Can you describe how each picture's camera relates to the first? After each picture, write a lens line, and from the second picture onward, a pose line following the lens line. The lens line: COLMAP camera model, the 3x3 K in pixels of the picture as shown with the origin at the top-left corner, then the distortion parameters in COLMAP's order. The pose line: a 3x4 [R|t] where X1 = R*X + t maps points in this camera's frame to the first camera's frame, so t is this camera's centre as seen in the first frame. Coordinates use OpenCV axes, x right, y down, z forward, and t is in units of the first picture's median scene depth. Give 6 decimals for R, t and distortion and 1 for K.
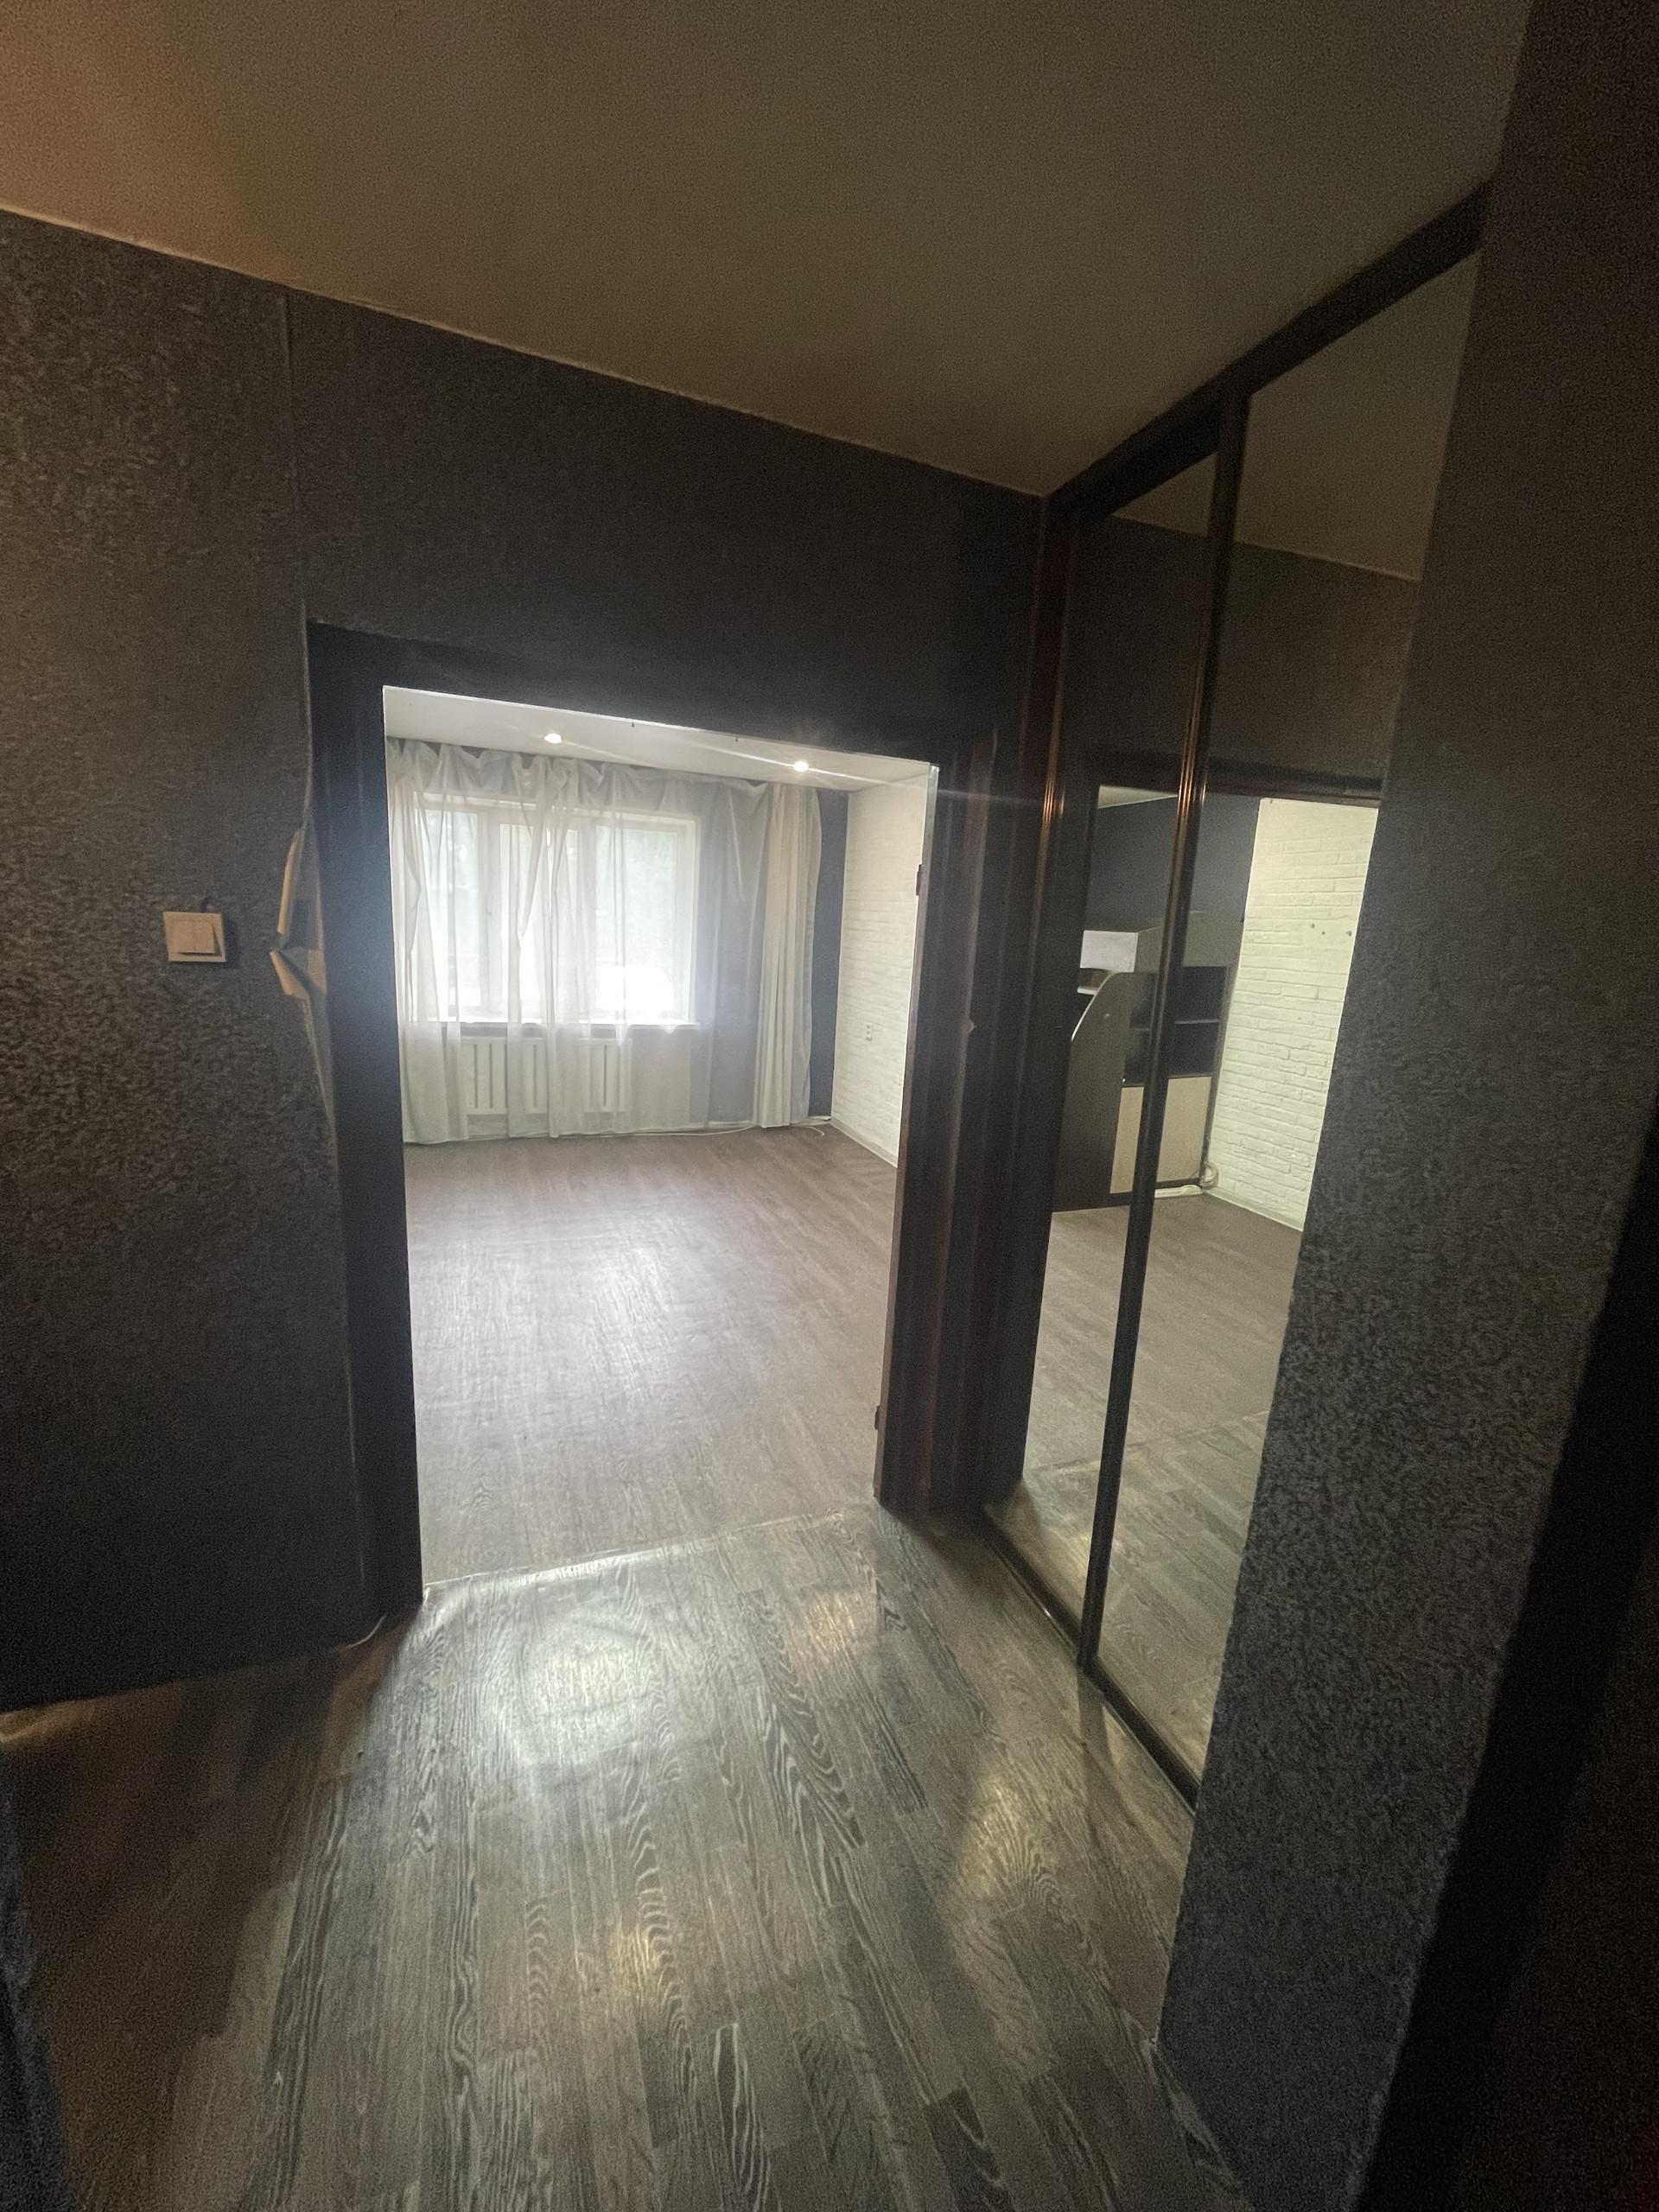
lens RADIAL K [[887.0, 0, 830.2], [0, 887.0, 1113.4], [0, 0, 1]] dist [-0.002608, 0.000001]
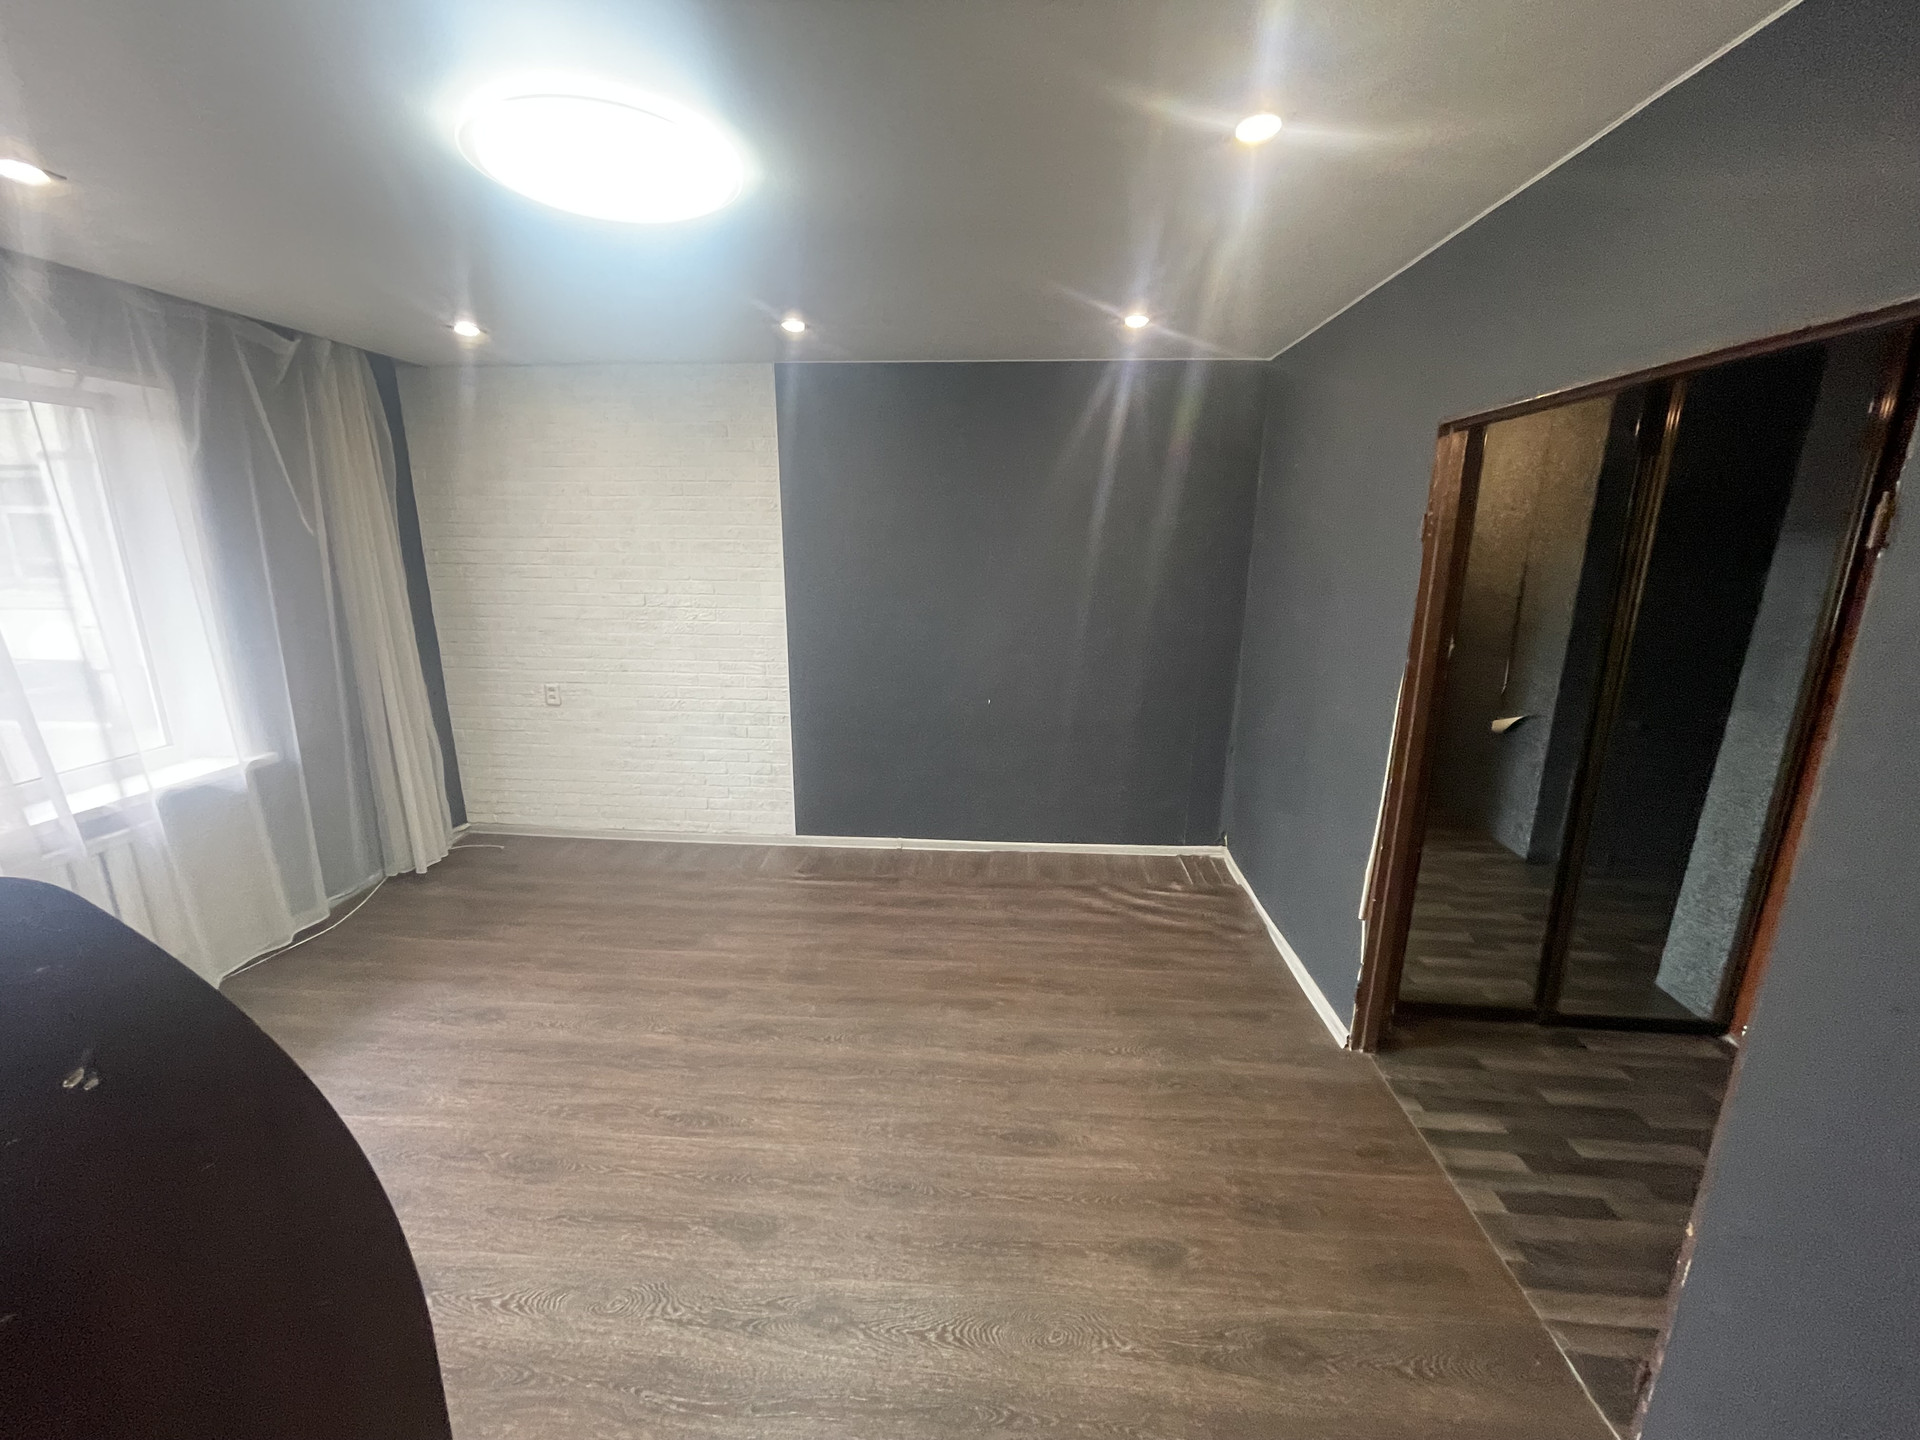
lens RADIAL K [[769.9, 0, 966.5], [0, 769.9, 720.5], [0, 0, 1]] dist [-0.002608, 0.000001]
pose [[0.448657, -0.268722, 0.852347, -0.397739], [0.217430, 0.957889, 0.187547, -0.126733], [-0.866851, 0.101182, 0.488191, 0.393643]]
